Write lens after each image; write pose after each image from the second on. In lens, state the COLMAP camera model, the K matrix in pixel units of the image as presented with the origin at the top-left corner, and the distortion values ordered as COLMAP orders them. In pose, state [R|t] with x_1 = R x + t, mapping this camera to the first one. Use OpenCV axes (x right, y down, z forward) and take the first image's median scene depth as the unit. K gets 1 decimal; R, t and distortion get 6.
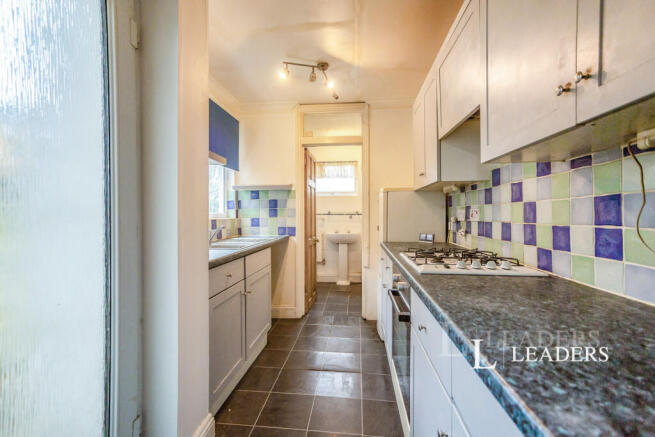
lens RADIAL K [[299.8, 0, 326.1], [0, 299.8, 216.9], [0, 0, 1]] dist [-0.022646, -0.000105]
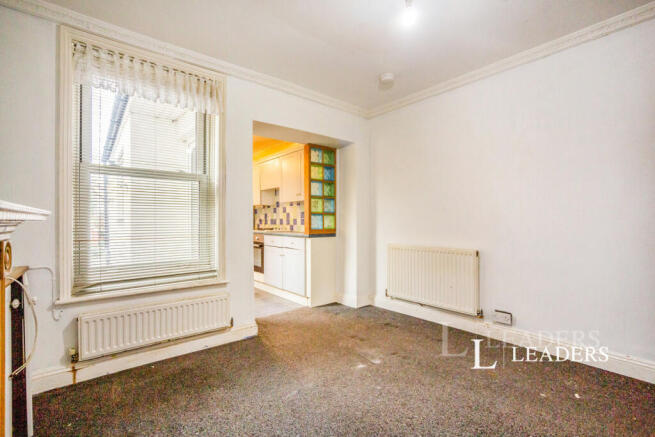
lens RADIAL K [[299.8, 0, 324.2], [0, 299.8, 221.1], [0, 0, 1]] dist [-0.022646, -0.000105]
pose [[0.710541, 0.001621, 0.703654, -0.986118], [0.007409, 0.999925, -0.009785, 0.056479], [-0.703617, 0.012166, 0.710475, -1.198732]]
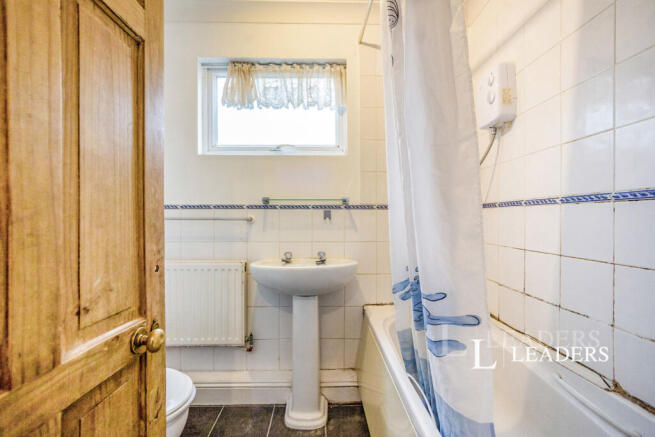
lens RADIAL K [[299.8, 0, 328.4], [0, 299.8, 217.7], [0, 0, 1]] dist [-0.022646, -0.000105]
pose [[0.993156, 0.002206, 0.116774, 0.096097], [-0.001396, 0.999974, -0.007015, 0.016412], [-0.116786, 0.006804, 0.993134, 1.483366]]
